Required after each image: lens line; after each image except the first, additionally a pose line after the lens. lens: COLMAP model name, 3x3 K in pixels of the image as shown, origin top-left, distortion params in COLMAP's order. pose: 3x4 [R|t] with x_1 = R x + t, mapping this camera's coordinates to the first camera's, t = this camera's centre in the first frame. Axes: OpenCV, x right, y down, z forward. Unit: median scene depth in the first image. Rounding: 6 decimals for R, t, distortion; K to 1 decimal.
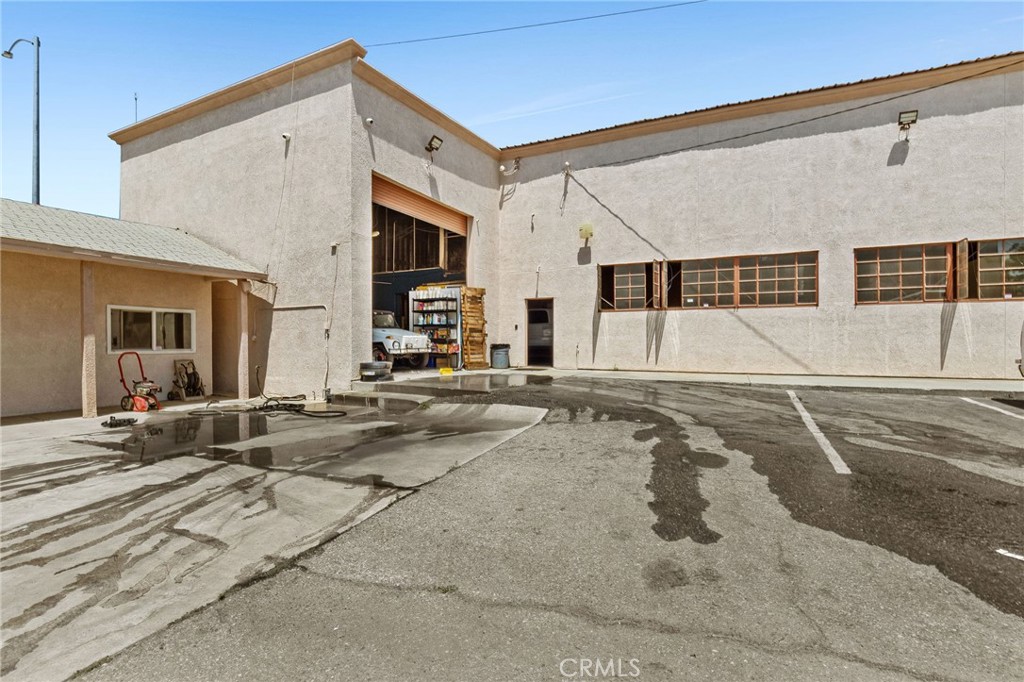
lens RADIAL K [[464.1, 0, 518.6], [0, 464.1, 345.5], [0, 0, 1]] dist [-0.029933, 0.000270]
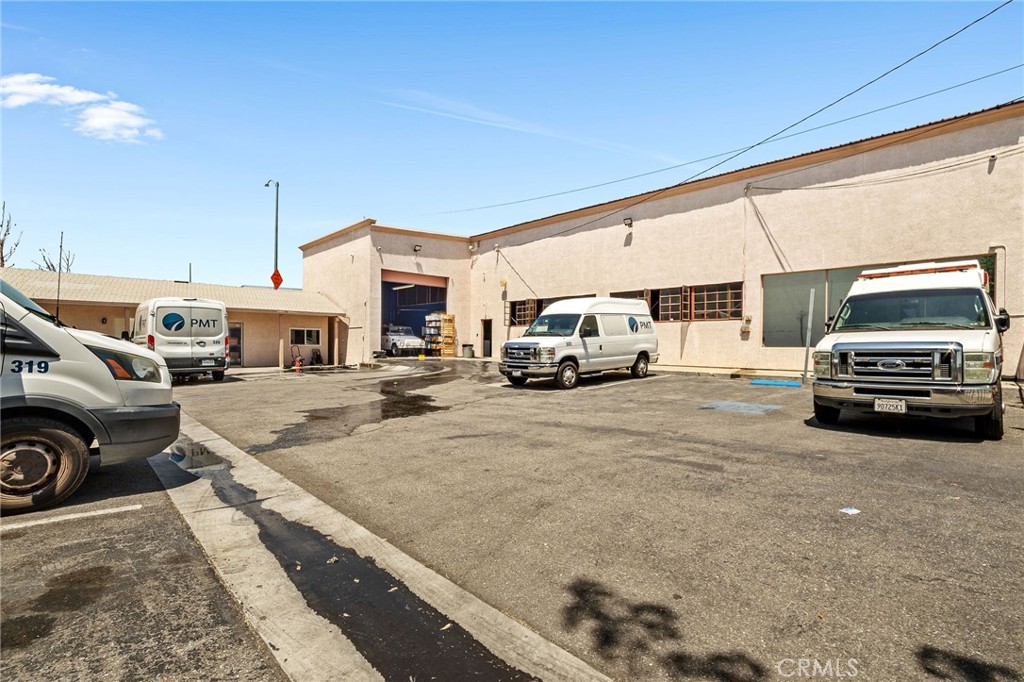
lens RADIAL K [[470.9, 0, 511.7], [0, 470.9, 346.8], [0, 0, 1]] dist [-0.030579, 0.000032]
pose [[0.932323, 0.011284, -0.361450, 0.926332], [-0.012918, 0.999914, -0.002105, 0.009052], [0.361395, 0.006631, 0.932389, -0.775412]]
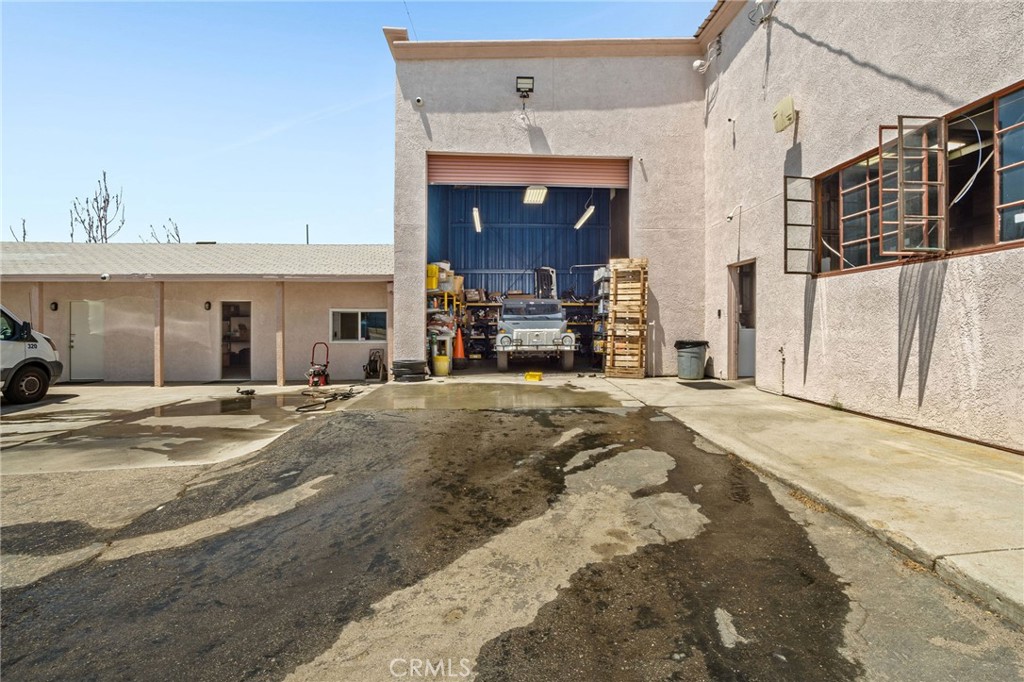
lens RADIAL K [[472.3, 0, 531.7], [0, 472.3, 327.3], [0, 0, 1]] dist [-0.019872, 0.000145]
pose [[0.496285, 0.000508, -0.868160, 0.483672], [-0.006048, 0.999978, -0.002872, -0.021603], [0.868139, 0.006676, 0.496277, 0.573325]]
